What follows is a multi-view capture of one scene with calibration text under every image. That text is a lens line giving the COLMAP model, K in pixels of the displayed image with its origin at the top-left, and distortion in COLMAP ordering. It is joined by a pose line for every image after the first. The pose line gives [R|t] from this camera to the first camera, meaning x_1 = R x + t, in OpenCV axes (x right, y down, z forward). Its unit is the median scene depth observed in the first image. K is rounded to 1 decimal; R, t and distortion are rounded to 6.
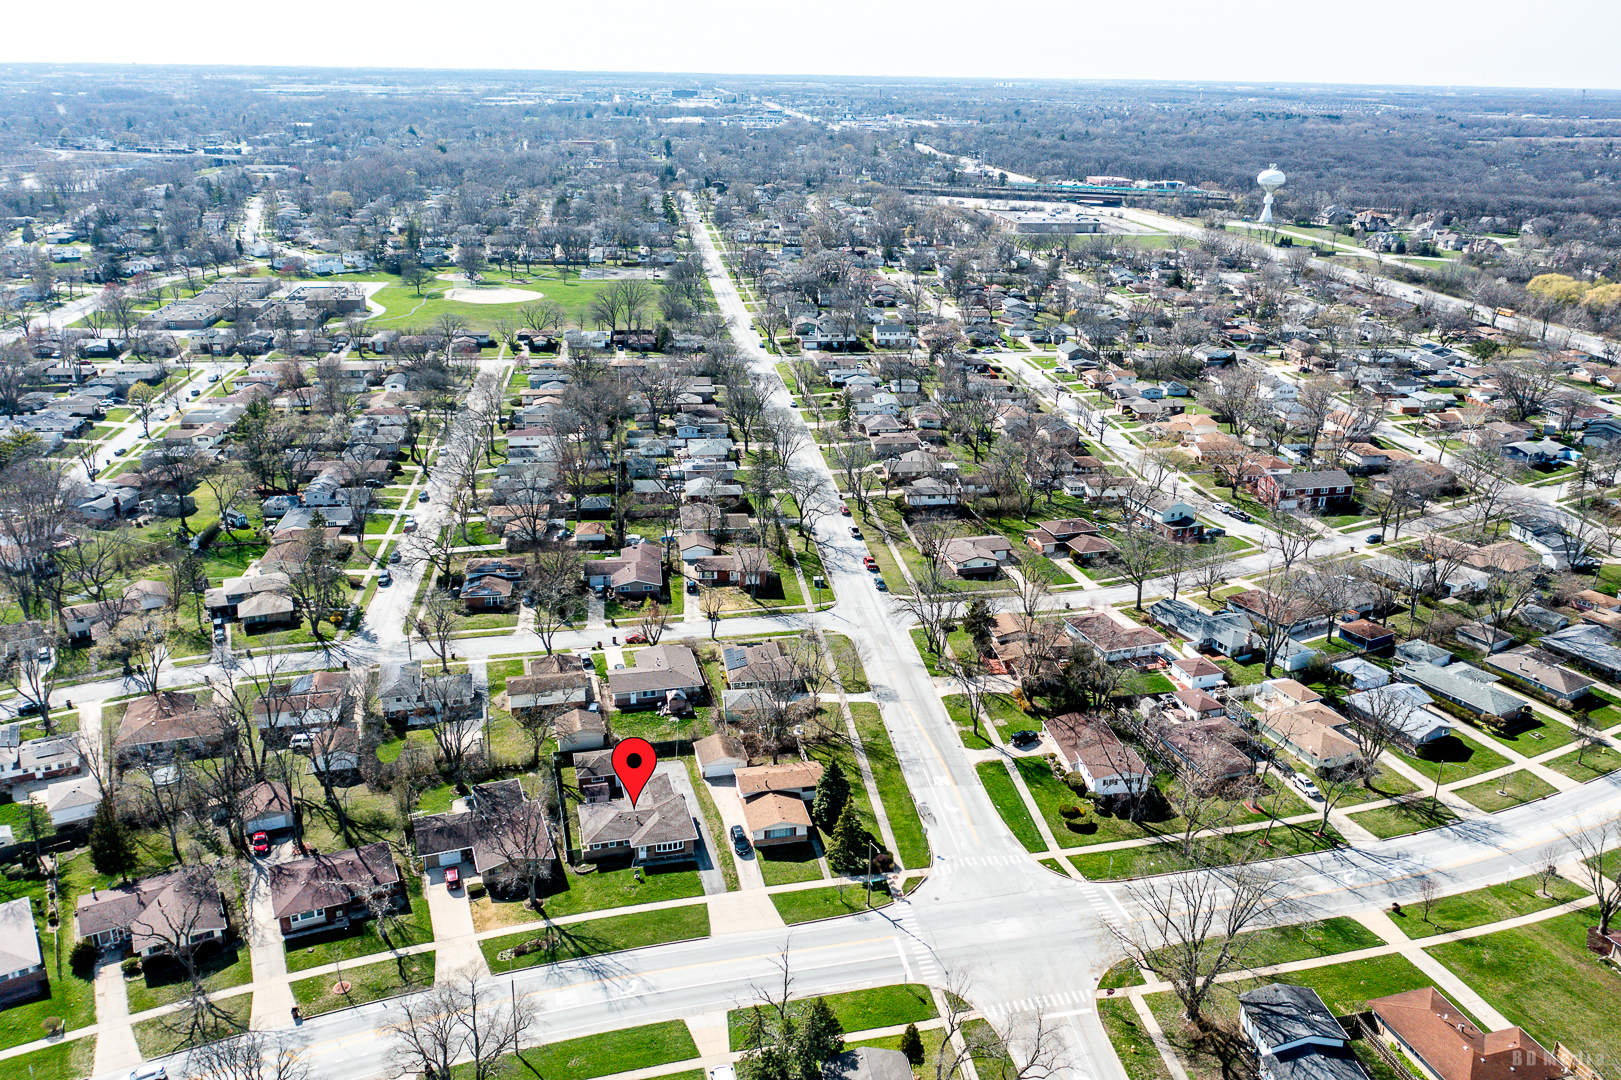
lens RADIAL K [[1274.3, 0, 810.5], [0, 1274.3, 540.0], [0, 0, 1]] dist [-0.001106, -0.000266]
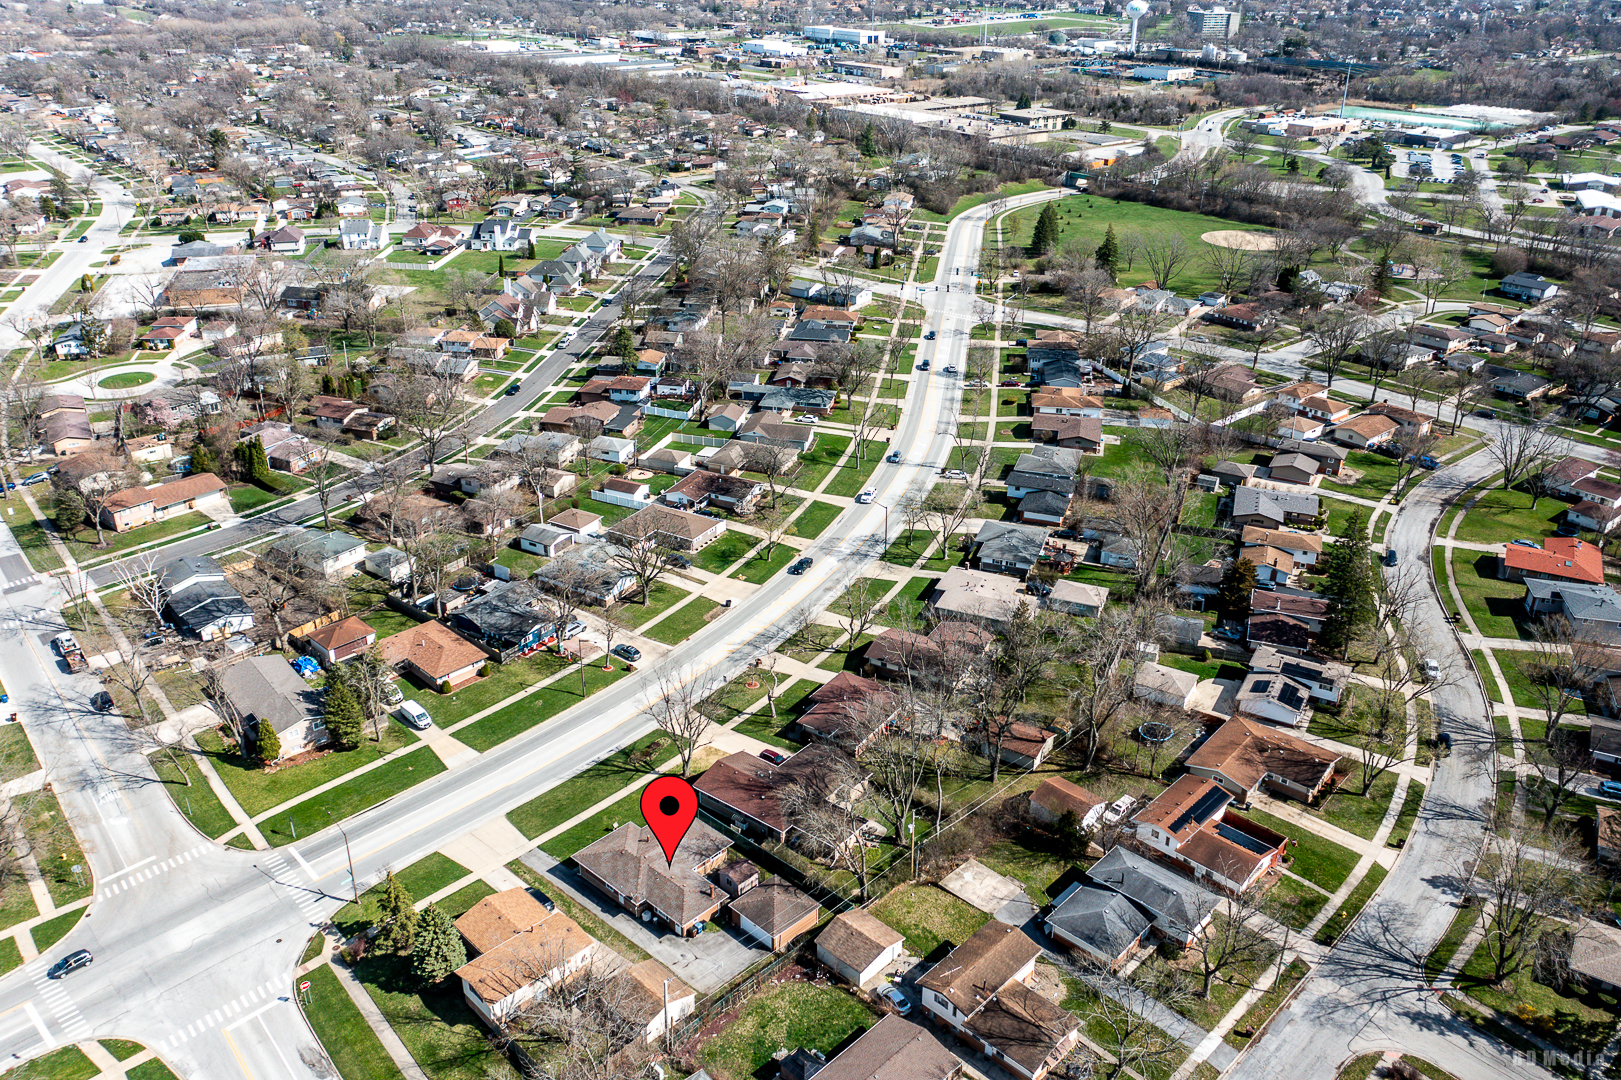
lens RADIAL K [[1316.1, 0, 810.5], [0, 1316.1, 540.0], [0, 0, 1]] dist [-0.003942, -0.000261]
pose [[-0.852894, 0.206194, -0.479641, 0.157721], [-0.197161, 0.723468, 0.661605, -0.544455], [0.483424, 0.658846, -0.576388, 1.457325]]
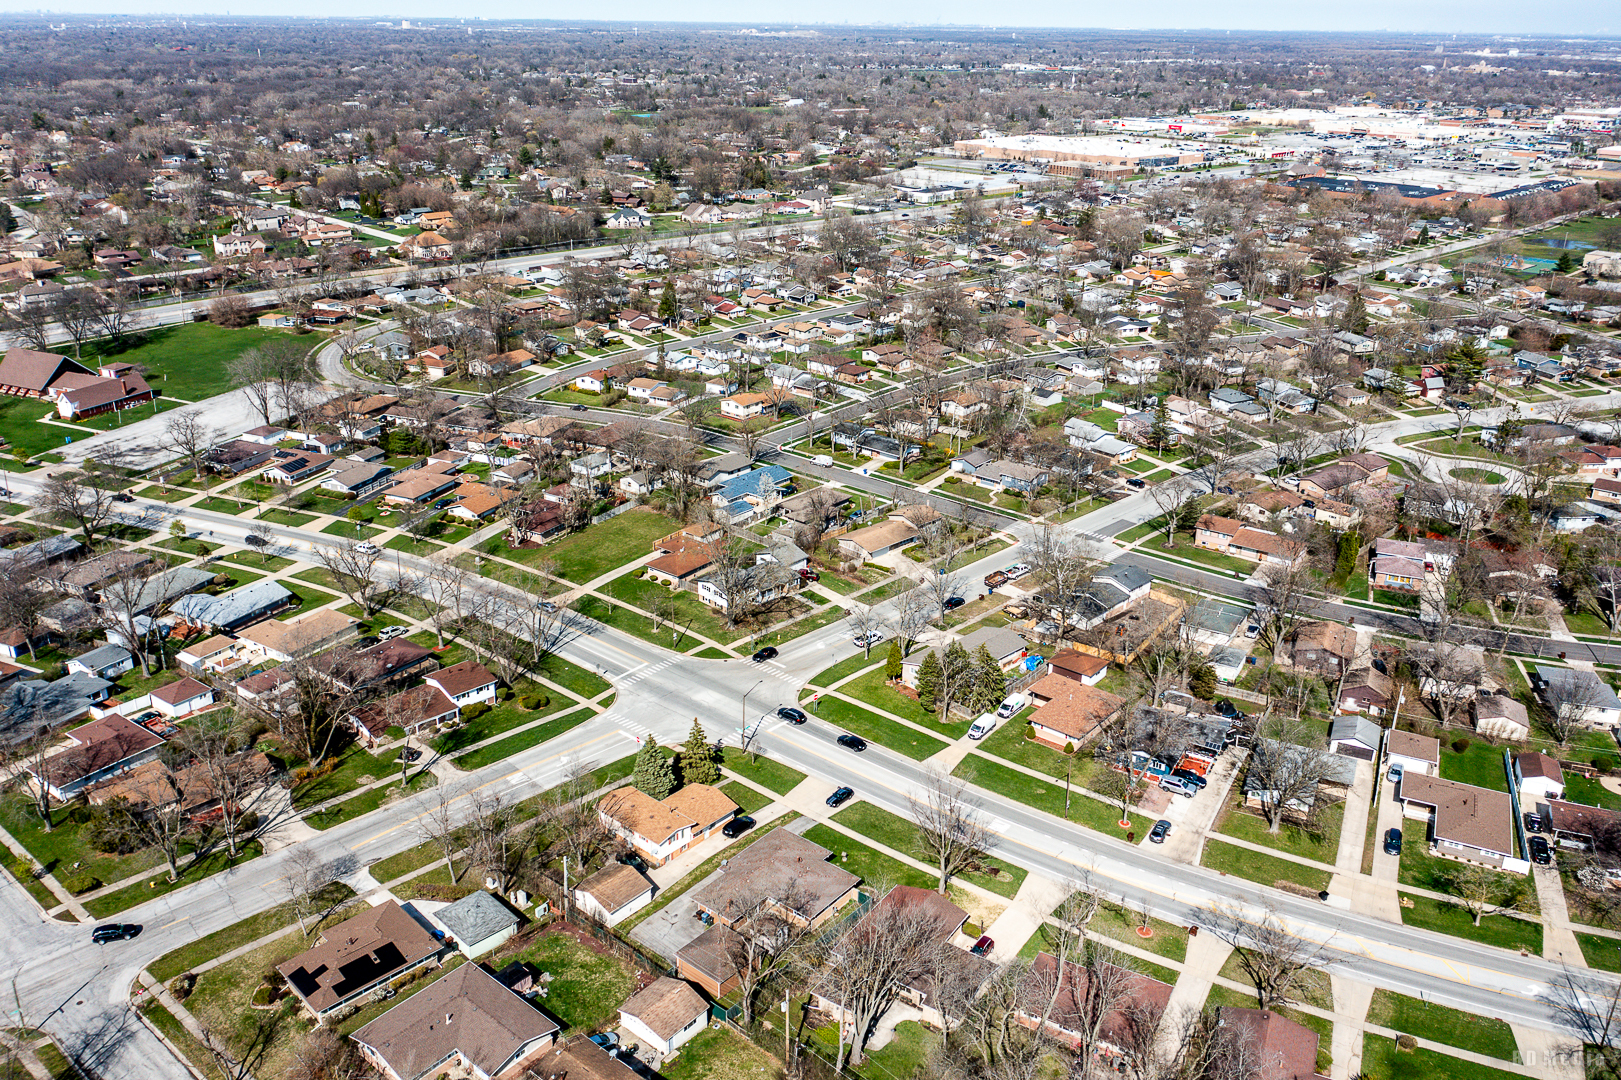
lens RADIAL K [[1274.3, 0, 810.5], [0, 1274.3, 540.0], [0, 0, 1]] dist [-0.001106, -0.000266]
pose [[-0.585153, -0.330528, 0.740505, -0.753639], [0.257741, 0.790005, 0.556292, -0.476099], [-0.768873, 0.516375, -0.377083, 1.240810]]
